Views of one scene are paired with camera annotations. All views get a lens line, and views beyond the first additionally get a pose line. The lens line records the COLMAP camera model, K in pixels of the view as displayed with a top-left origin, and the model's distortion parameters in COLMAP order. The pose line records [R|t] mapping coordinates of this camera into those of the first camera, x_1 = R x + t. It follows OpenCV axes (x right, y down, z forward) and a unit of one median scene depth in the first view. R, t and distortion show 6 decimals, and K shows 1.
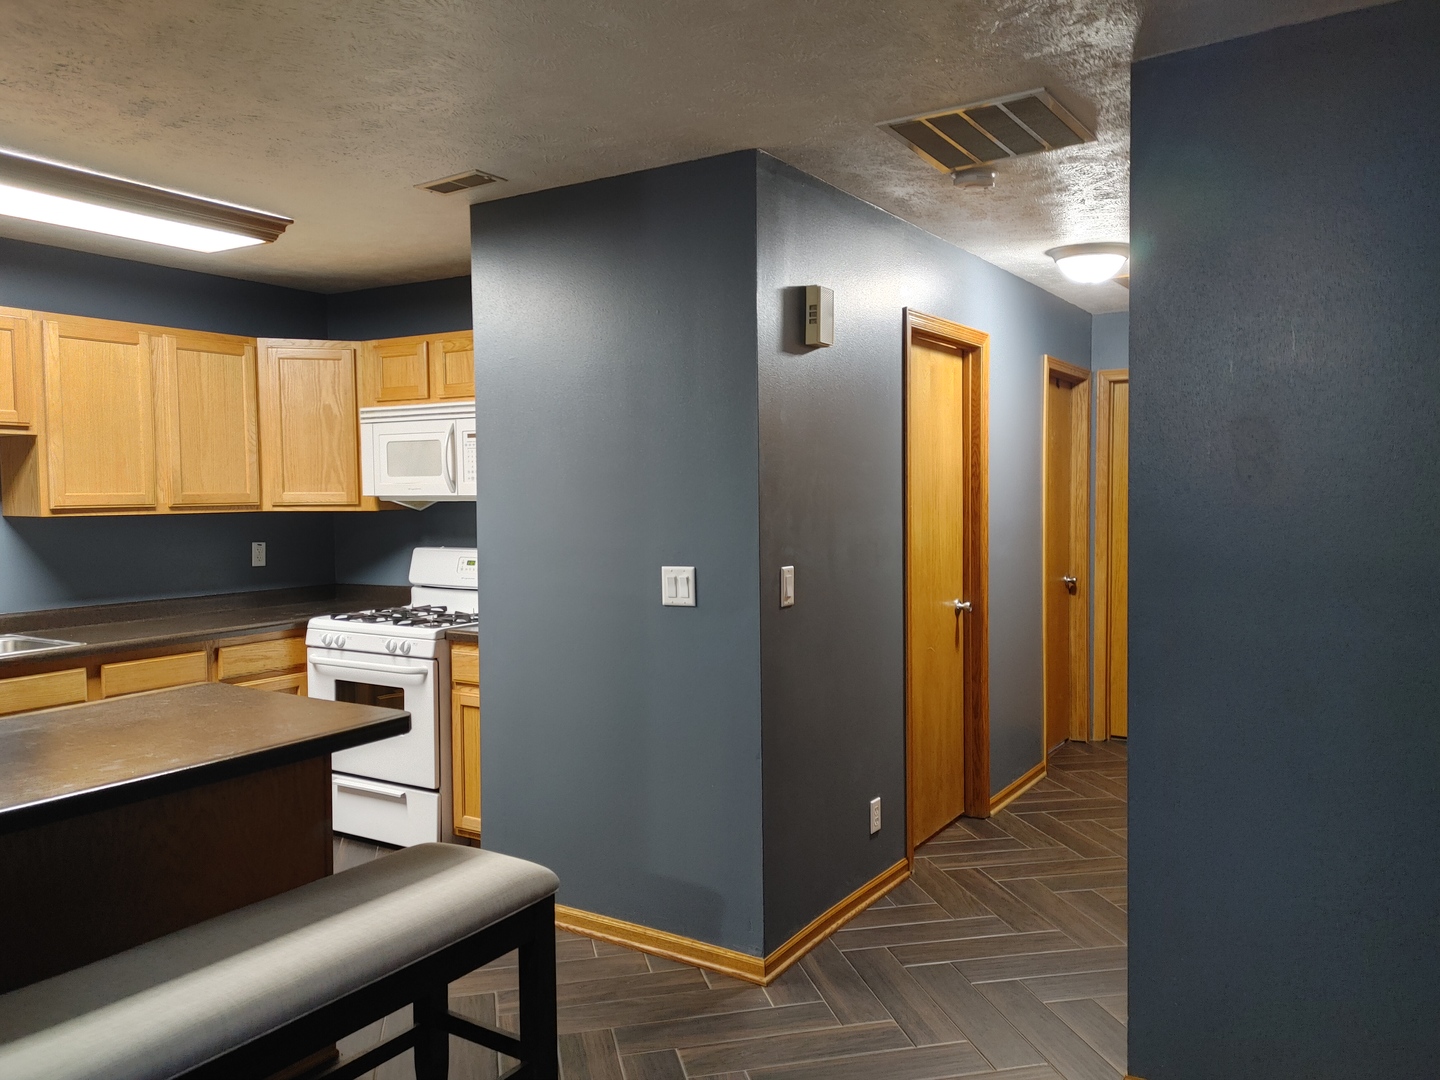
lens RADIAL K [[1102.1, 0, 720.3], [0, 1102.1, 544.2], [0, 0, 1]] dist [0.004356, 0.002252]
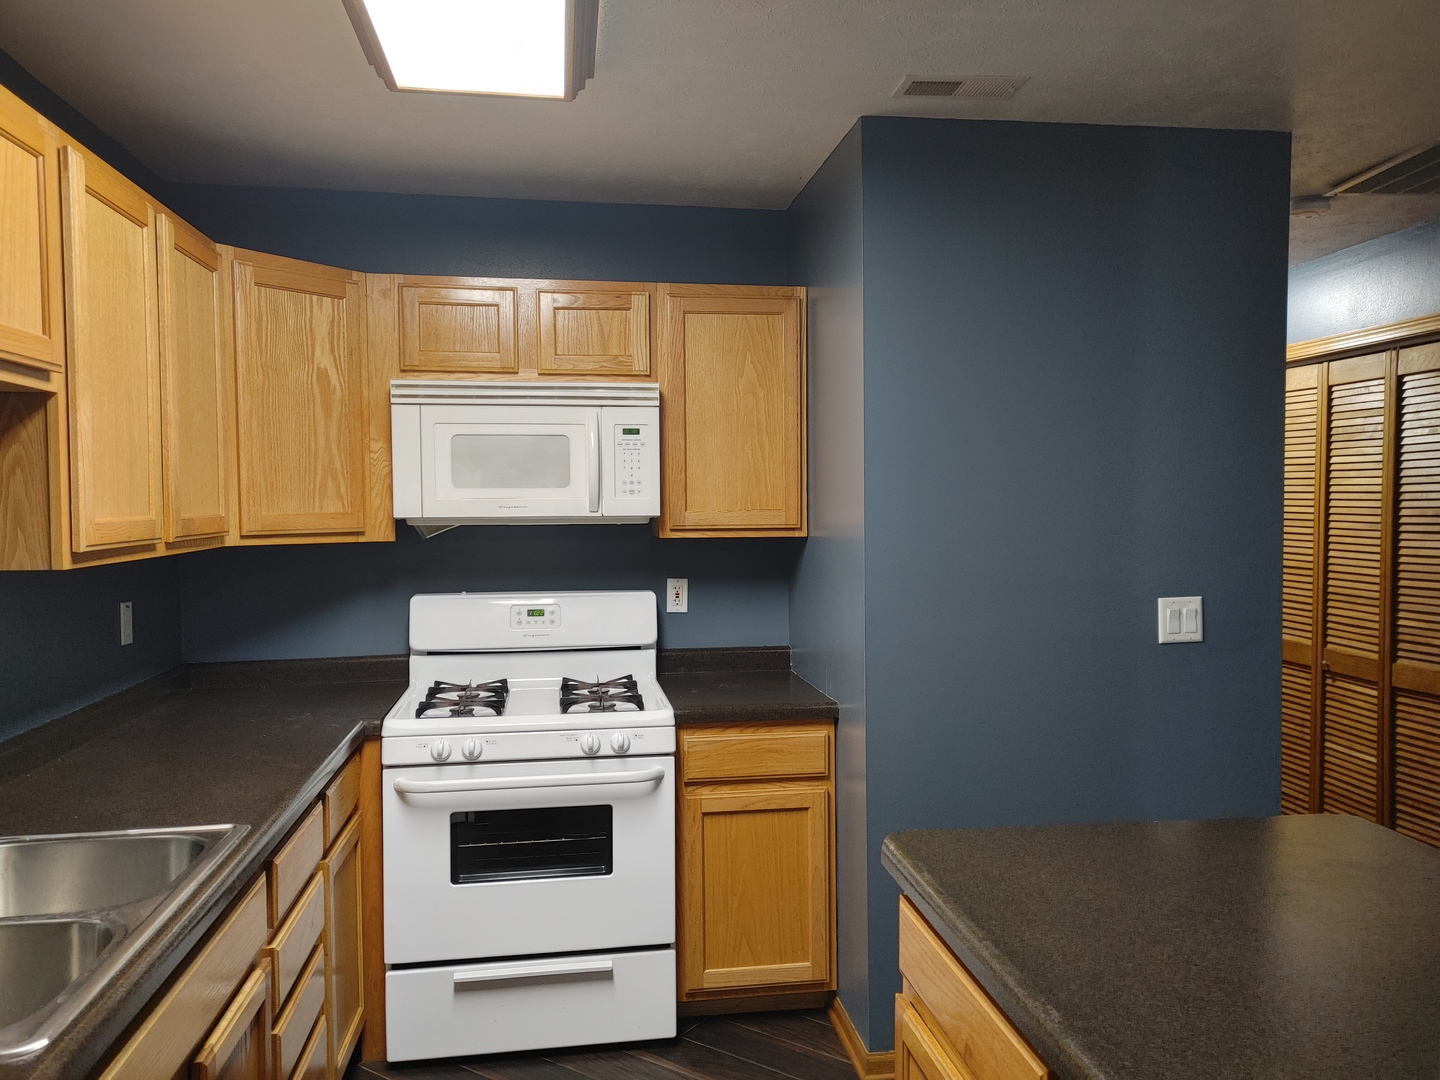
lens RADIAL K [[1102.1, 0, 720.3], [0, 1102.1, 544.2], [0, 0, 1]] dist [0.004356, 0.002252]
pose [[0.754347, -0.023957, 0.656039, -0.650068], [0.032705, 0.999464, -0.001108, -0.023831], [-0.655661, 0.022292, 0.754726, 0.433605]]
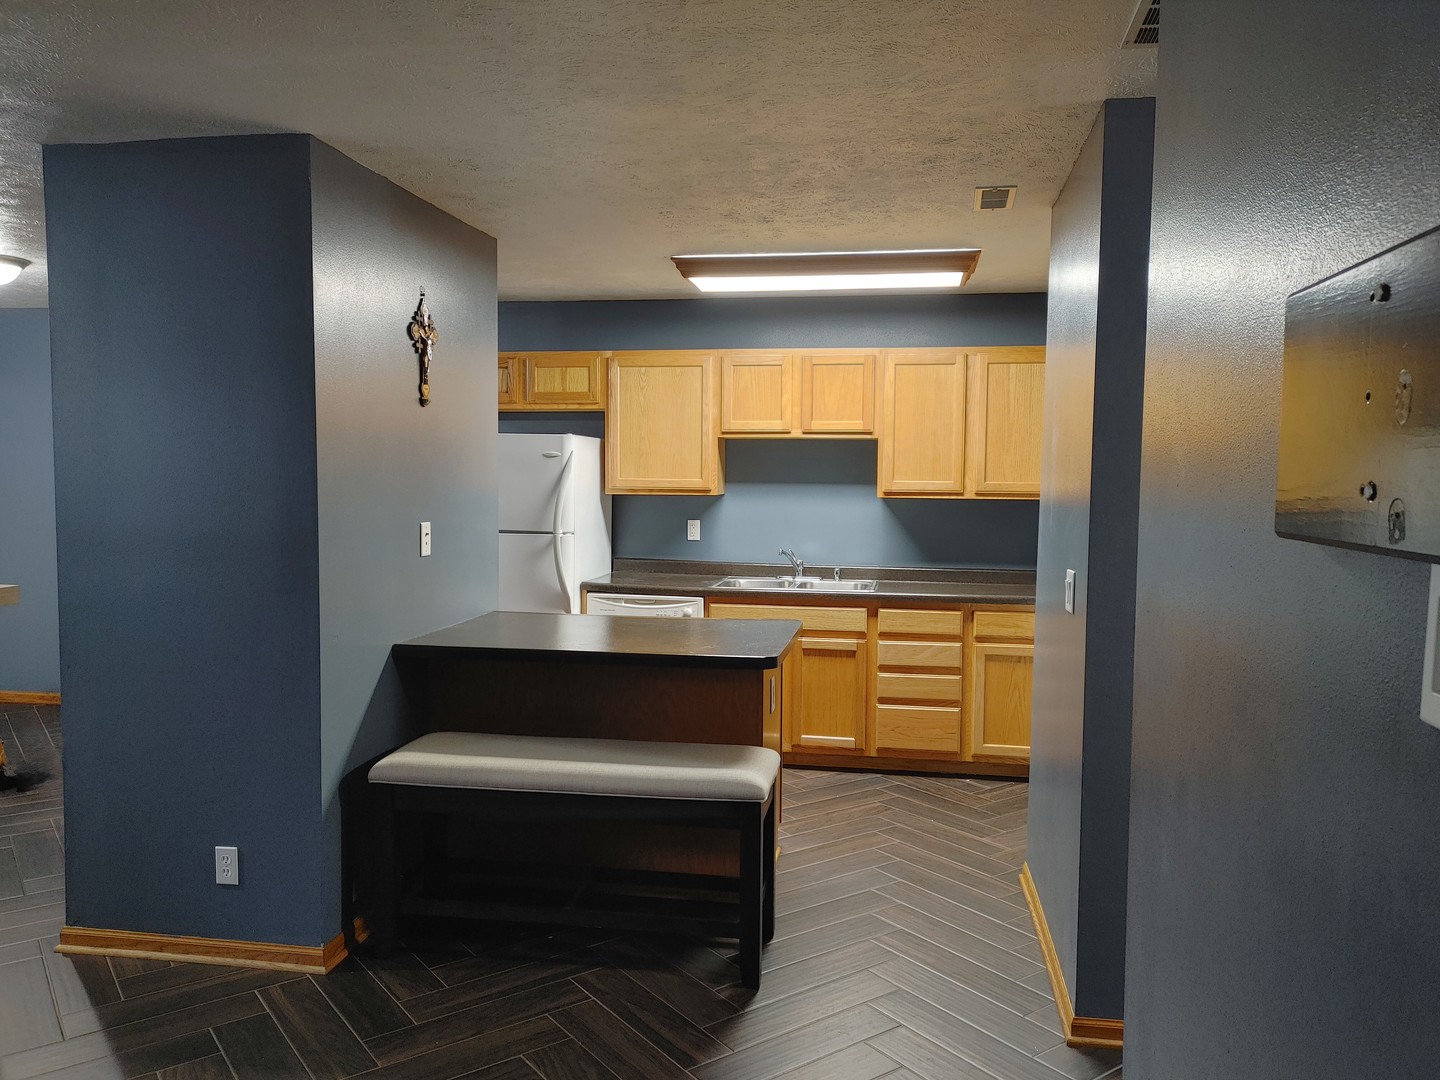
lens RADIAL K [[1102.1, 0, 720.3], [0, 1102.1, 544.2], [0, 0, 1]] dist [0.004356, 0.002252]
pose [[0.387905, 0.064033, -0.919472, 0.538707], [-0.060717, 0.997192, 0.043830, -0.014178], [0.919697, 0.038826, 0.390704, 0.265618]]
